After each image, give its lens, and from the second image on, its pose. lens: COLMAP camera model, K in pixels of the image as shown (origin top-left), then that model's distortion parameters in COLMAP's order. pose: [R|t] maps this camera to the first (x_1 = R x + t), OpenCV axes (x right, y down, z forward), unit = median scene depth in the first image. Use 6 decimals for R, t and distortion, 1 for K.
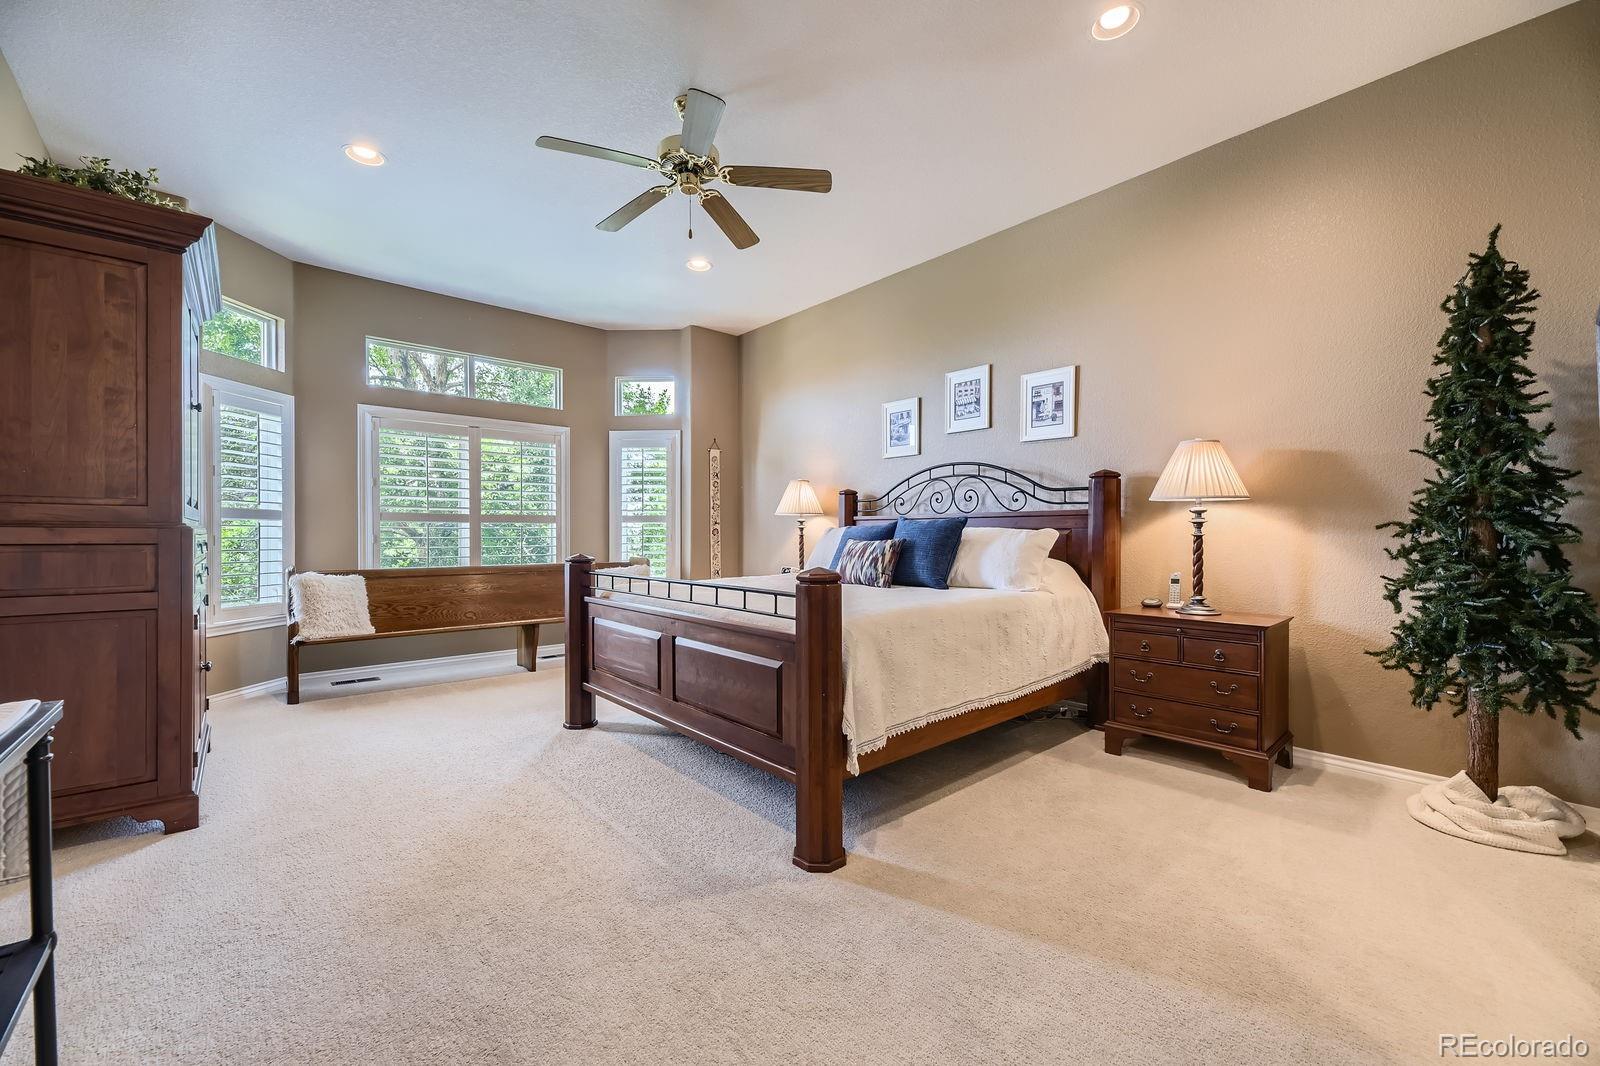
lens RADIAL K [[647.9, 0, 806.1], [0, 647.9, 543.2], [0, 0, 1]] dist [0.015201, -0.003802]
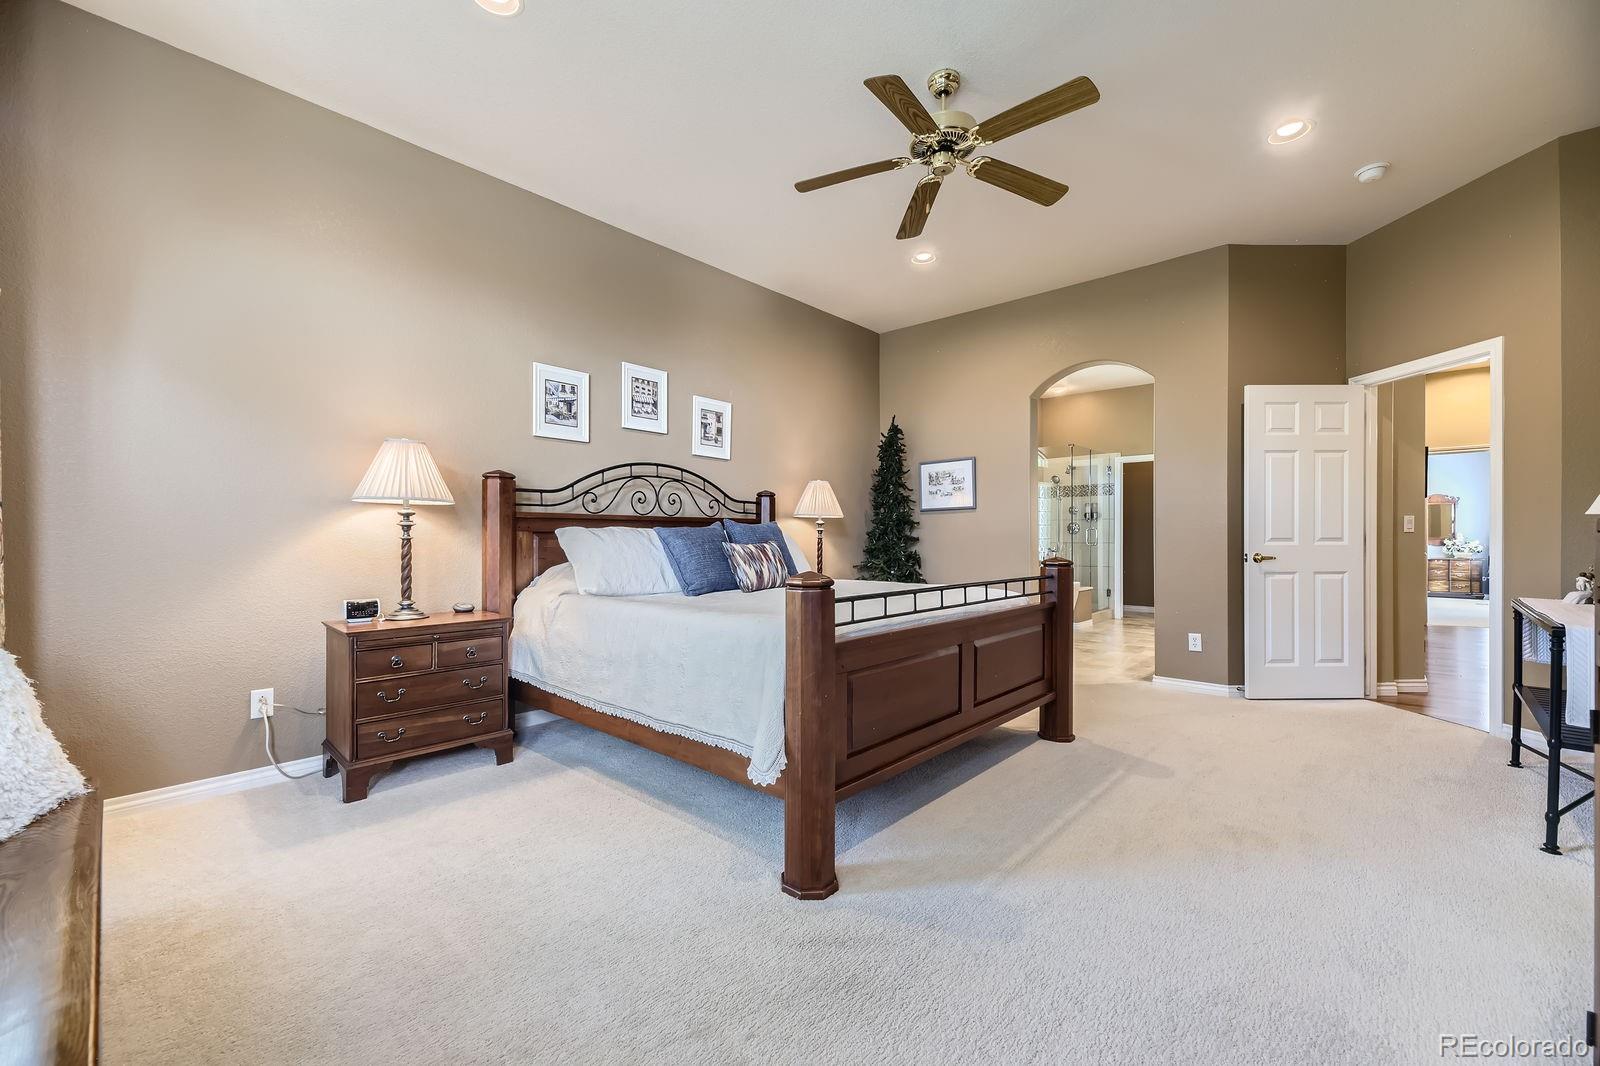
lens RADIAL K [[647.9, 0, 811.7], [0, 647.9, 533.5], [0, 0, 1]] dist [0.015201, -0.003802]
pose [[-0.132005, 0.006413, 0.991228, -0.752127], [0.013259, 0.999901, -0.004703, -0.012339], [-0.991160, 0.012522, -0.132077, 0.895836]]
